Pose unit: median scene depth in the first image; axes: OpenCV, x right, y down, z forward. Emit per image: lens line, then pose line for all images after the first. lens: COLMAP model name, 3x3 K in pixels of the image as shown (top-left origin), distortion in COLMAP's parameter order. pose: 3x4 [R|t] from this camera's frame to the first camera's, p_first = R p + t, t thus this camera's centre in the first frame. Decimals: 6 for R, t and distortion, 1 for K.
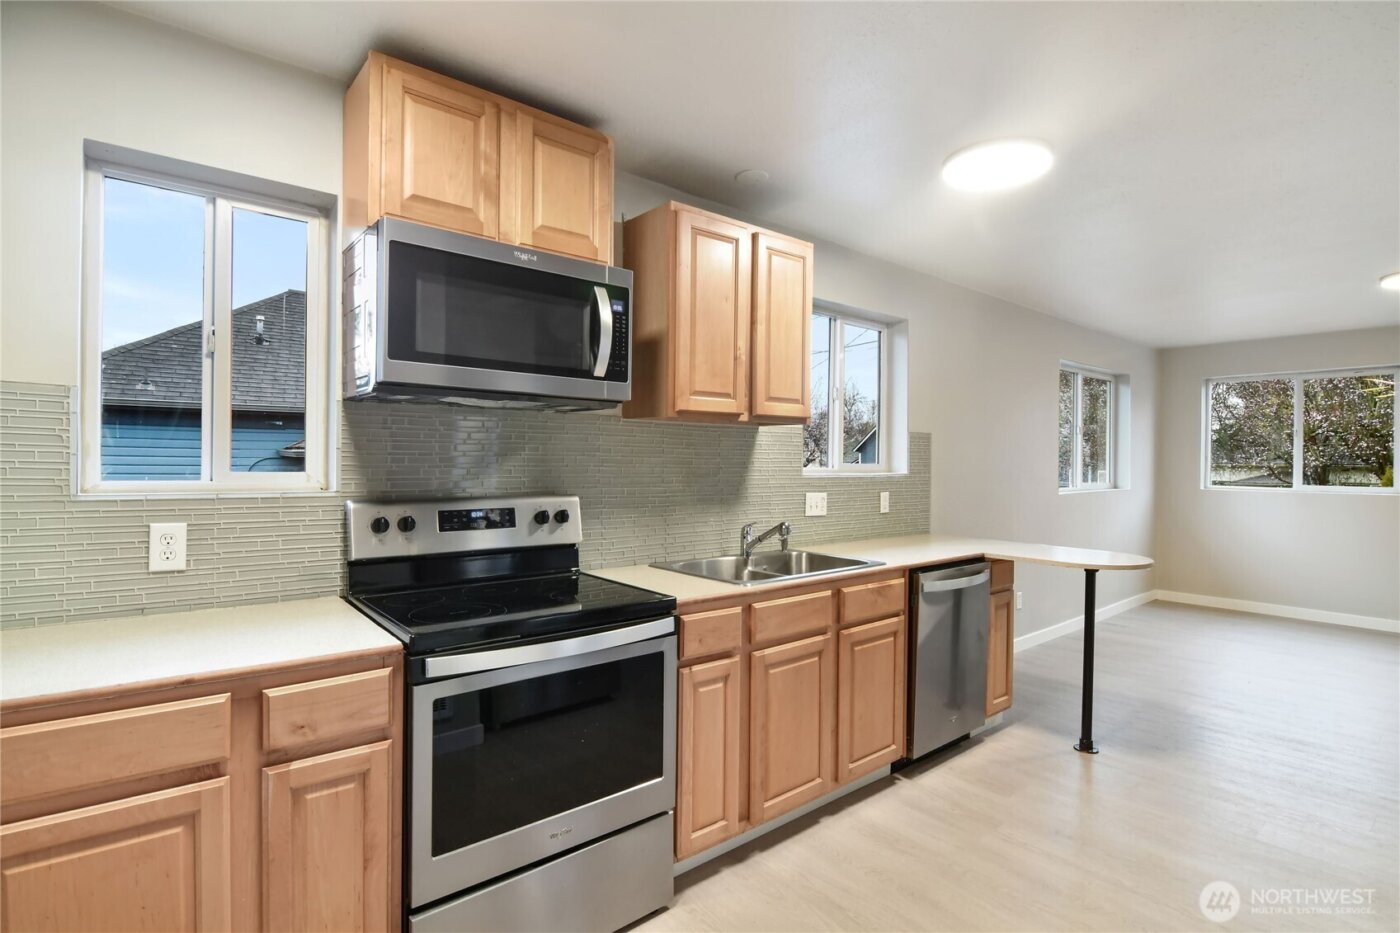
lens RADIAL K [[697.2, 0, 695.2], [0, 697.2, 454.2], [0, 0, 1]] dist [-0.002154, -0.000099]
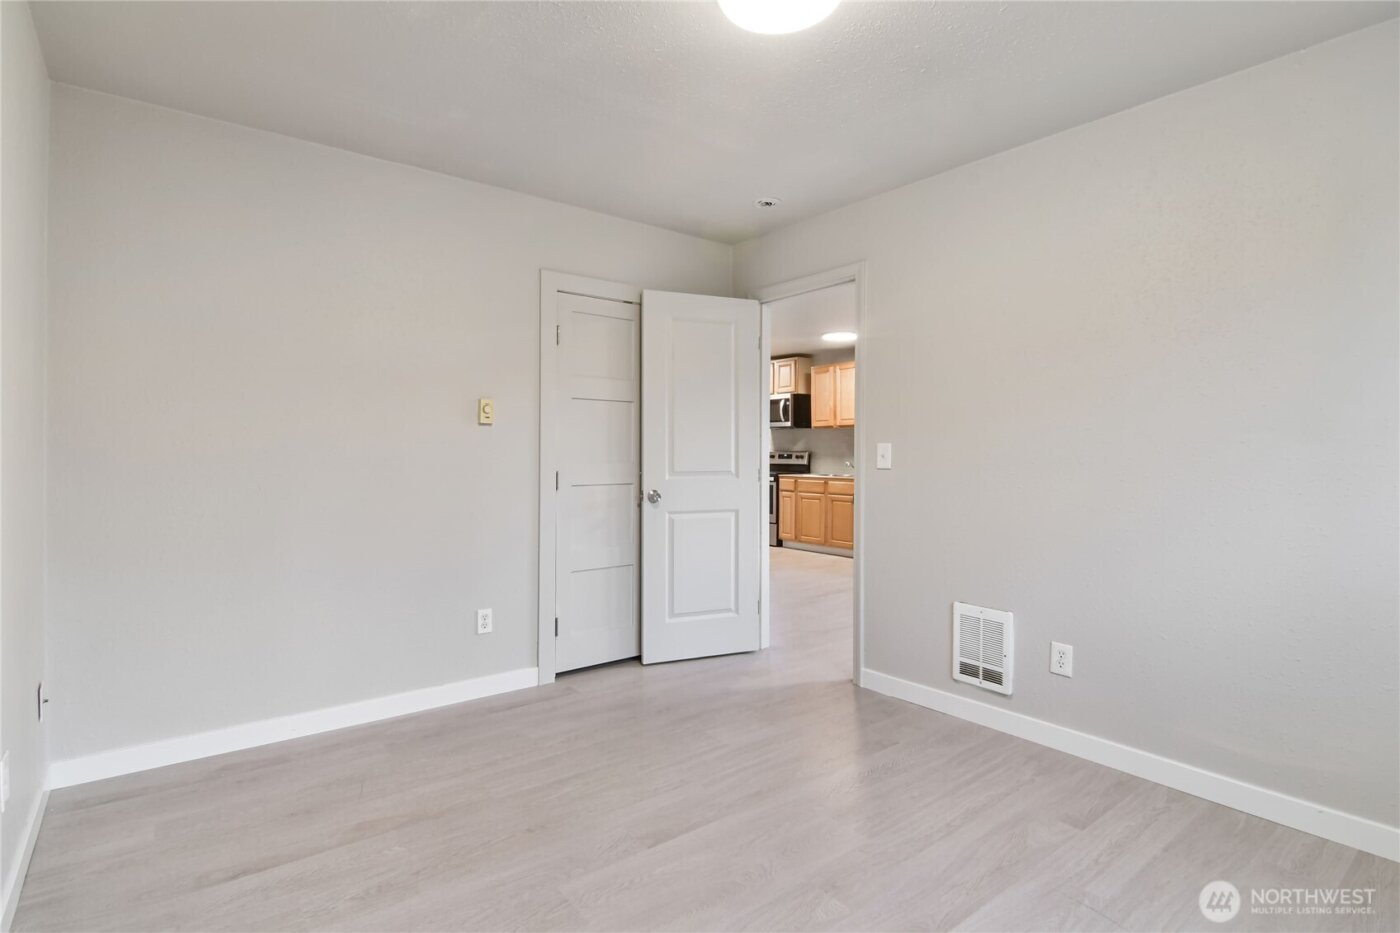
lens RADIAL K [[697.2, 0, 695.2], [0, 697.2, 454.2], [0, 0, 1]] dist [-0.002154, -0.000099]
pose [[-0.023456, -0.008364, -0.999690, 3.490016], [-0.004312, 0.999957, -0.008265, 0.106445], [0.999716, 0.004117, -0.023492, 0.509386]]
